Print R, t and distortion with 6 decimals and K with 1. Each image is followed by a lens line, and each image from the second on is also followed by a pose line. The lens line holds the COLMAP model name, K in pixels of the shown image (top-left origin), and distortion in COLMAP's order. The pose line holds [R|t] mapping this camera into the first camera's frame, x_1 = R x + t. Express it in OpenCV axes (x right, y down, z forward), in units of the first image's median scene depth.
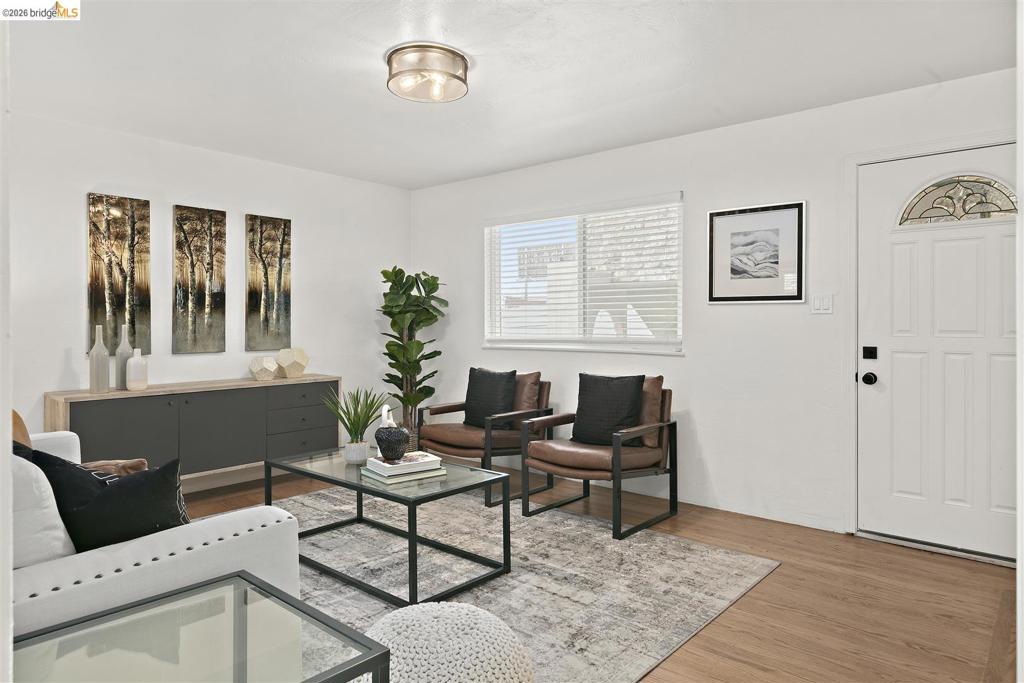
lens RADIAL K [[640.4, 0, 512.3], [0, 640.4, 324.3], [0, 0, 1]] dist [-0.003008, 0.001136]
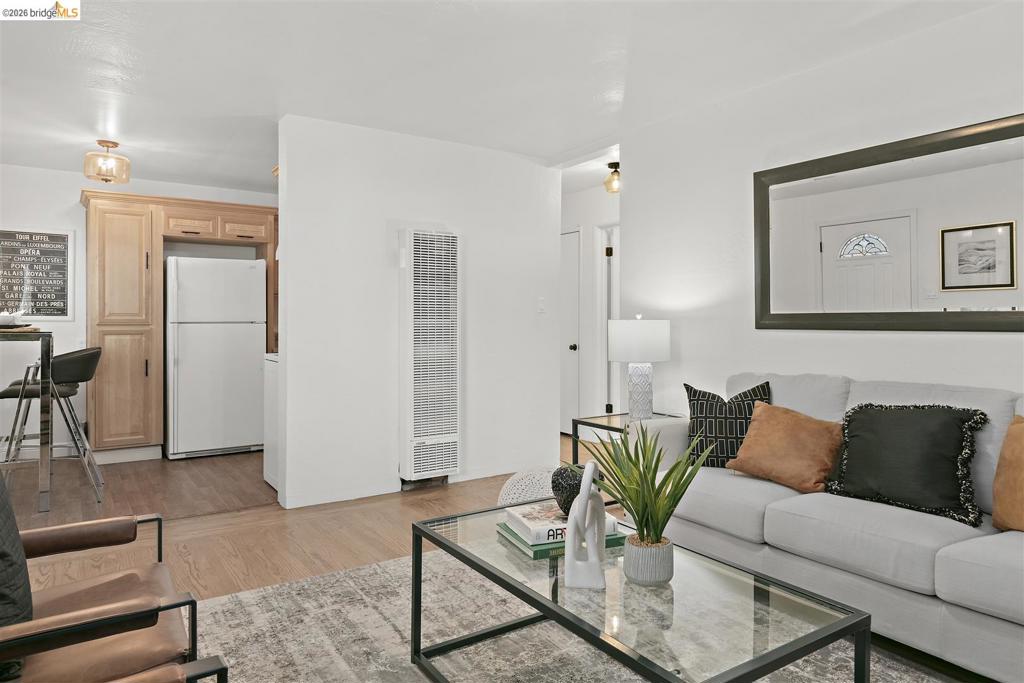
lens RADIAL K [[646.1, 0, 509.3], [0, 646.1, 321.1], [0, 0, 1]] dist [0.006596, 0.000192]
pose [[-0.963750, 0.001001, 0.266807, -0.204241], [0.001928, 0.999993, 0.003213, 0.008555], [-0.266802, 0.003611, -0.963745, 1.145371]]
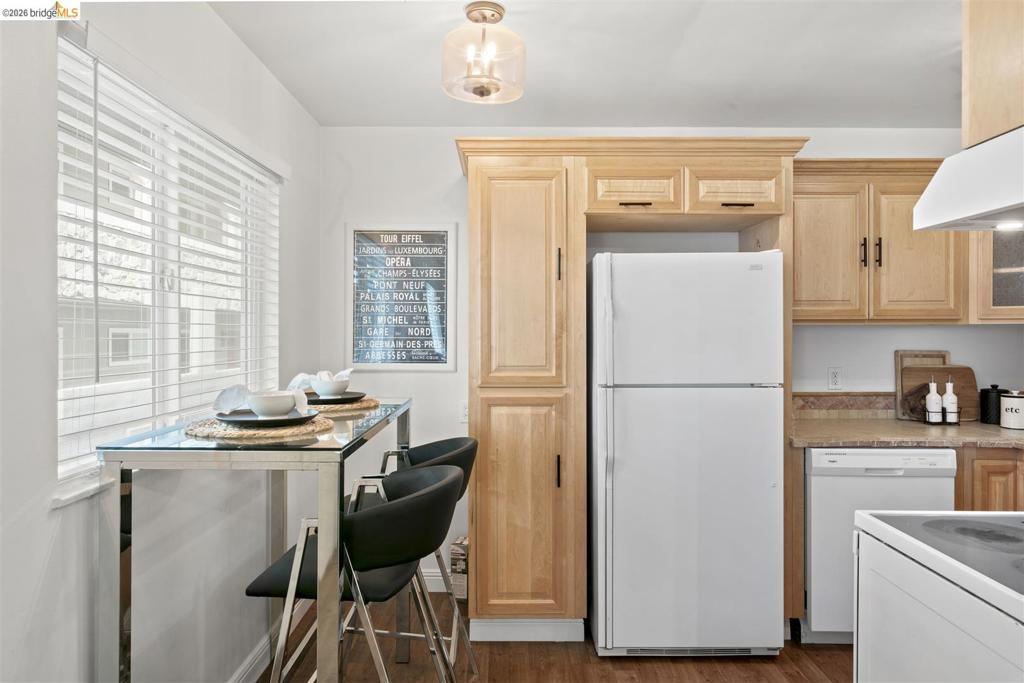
lens RADIAL K [[655.1, 0, 508.2], [0, 655.1, 332.5], [0, 0, 1]] dist [0.004718, 0.002725]
pose [[-0.648926, 0.001525, 0.760850, 0.318618], [0.004038, 0.999991, 0.001440, -0.036616], [-0.760841, 0.004007, -0.648926, 0.610689]]
